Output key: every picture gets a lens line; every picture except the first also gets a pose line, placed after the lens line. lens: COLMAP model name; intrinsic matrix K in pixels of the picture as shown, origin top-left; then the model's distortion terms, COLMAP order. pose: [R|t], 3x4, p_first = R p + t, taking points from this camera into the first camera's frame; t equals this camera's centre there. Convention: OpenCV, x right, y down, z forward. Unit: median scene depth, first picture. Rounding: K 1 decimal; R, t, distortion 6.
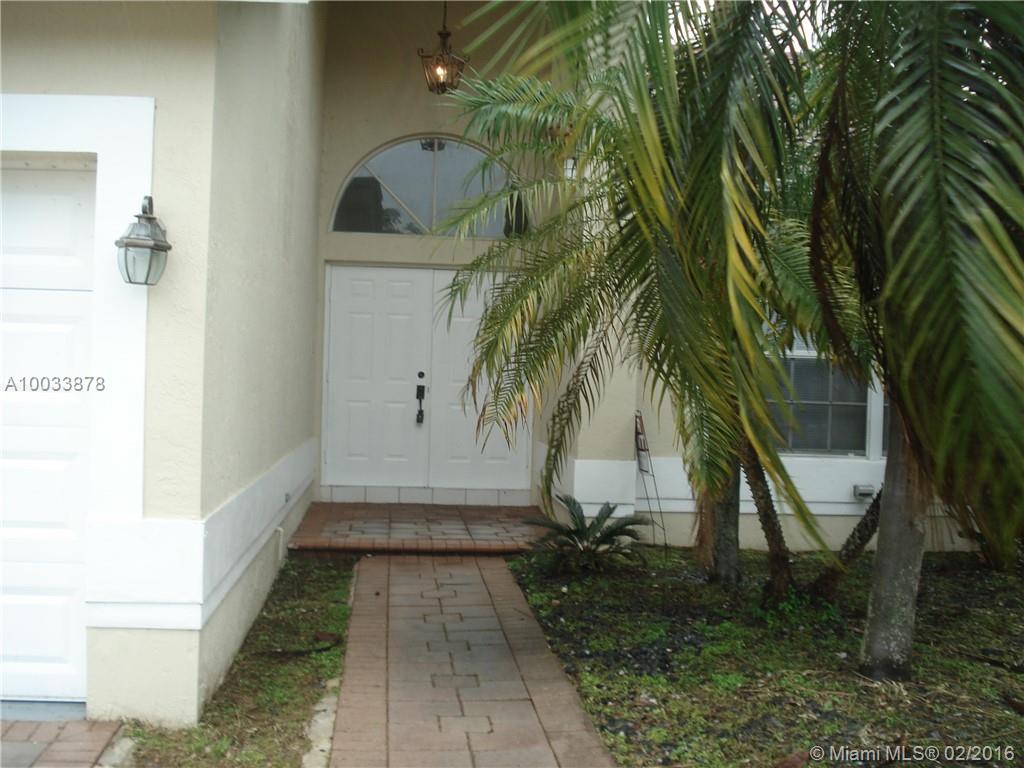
lens RADIAL K [[1174.1, 0, 512.0], [0, 1174.1, 384.0], [0, 0, 1]] dist [-0.081357, -0.028158]
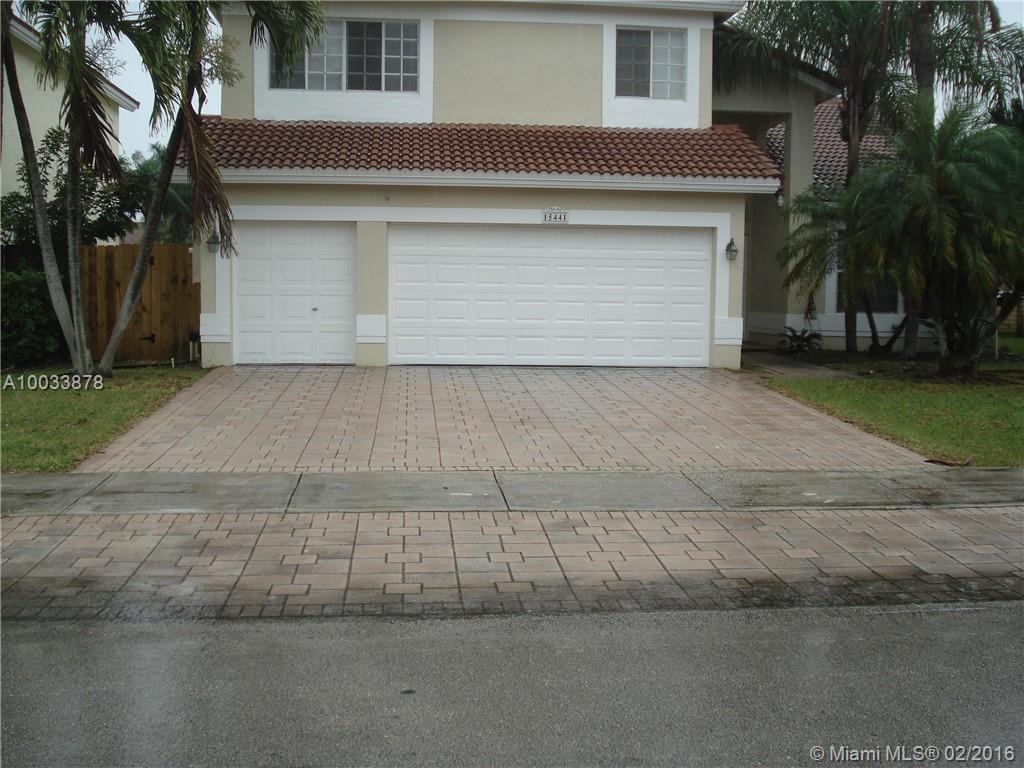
lens RADIAL K [[1174.1, 0, 512.0], [0, 1174.1, 384.0], [0, 0, 1]] dist [-0.081357, -0.028158]
pose [[0.999895, -0.013920, 0.003933, -1.083830], [0.013581, 0.997020, 0.075933, 0.024264], [-0.004978, -0.075872, 0.997105, -3.047926]]
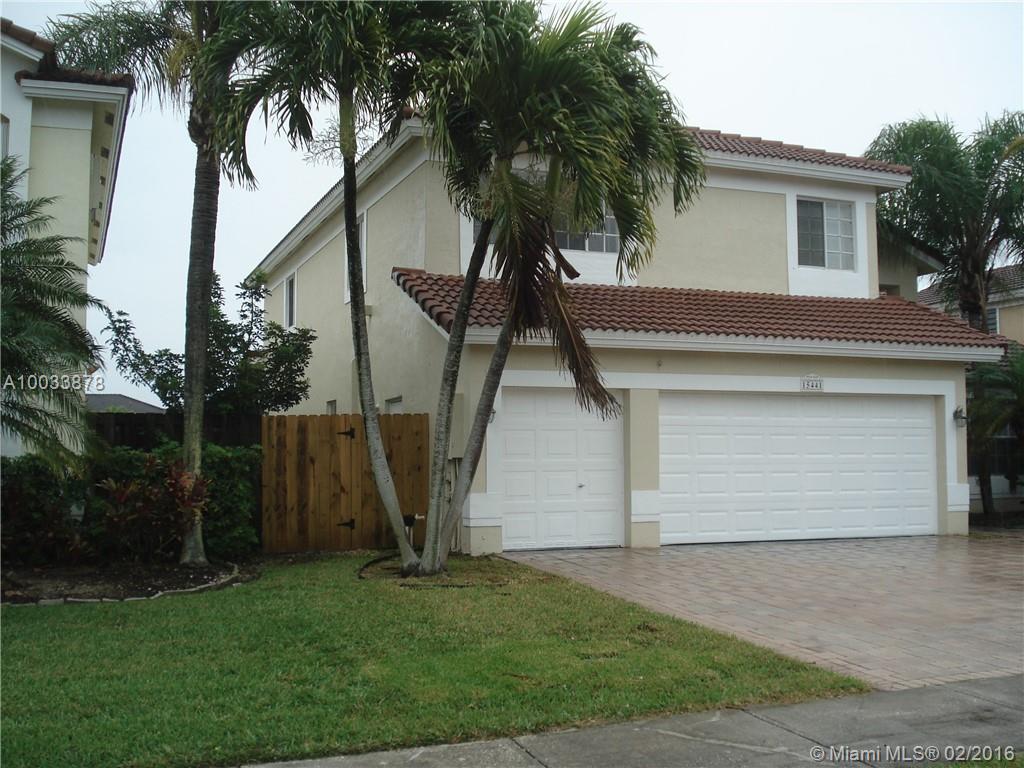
lens RADIAL K [[1174.1, 0, 512.0], [0, 1174.1, 384.0], [0, 0, 1]] dist [-0.081357, -0.028158]
pose [[0.958336, -0.010671, 0.285443, -2.946478], [0.030149, 0.997499, -0.063931, -0.023514], [-0.284047, 0.069874, 0.956261, -2.437055]]
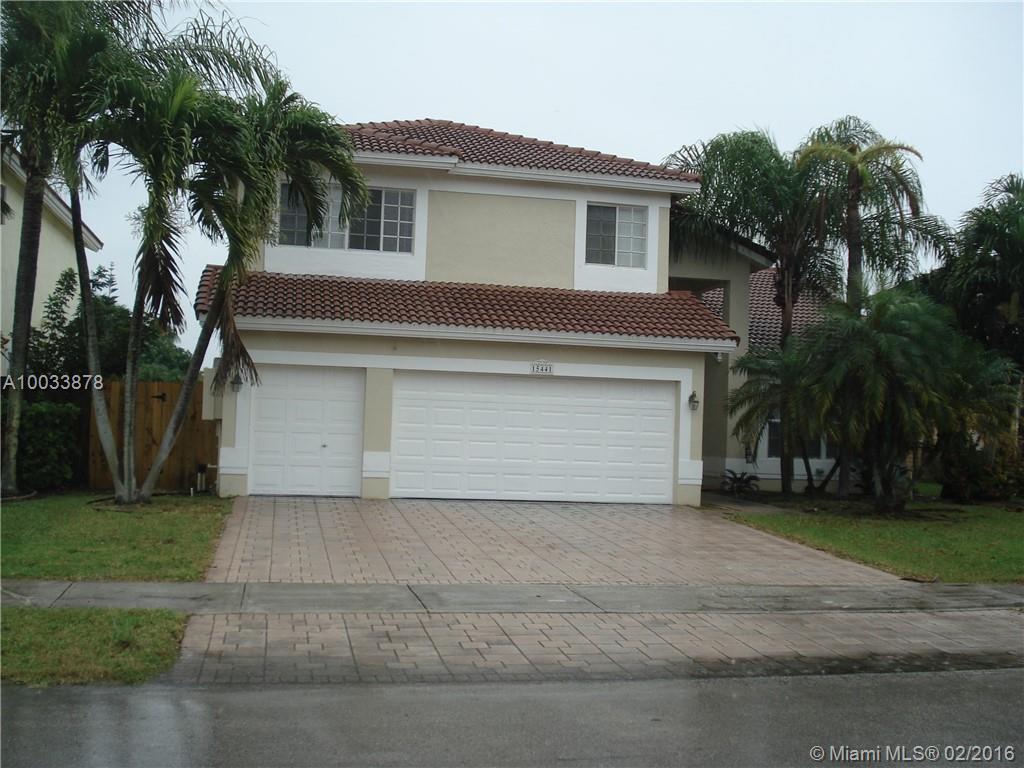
lens RADIAL K [[1174.1, 0, 512.0], [0, 1174.1, 384.0], [0, 0, 1]] dist [-0.081357, -0.028158]
pose [[0.993544, 0.012215, 0.112790, -1.531633], [-0.007329, 0.999021, -0.043632, 0.019216], [-0.113212, 0.042524, 0.992660, -3.490723]]
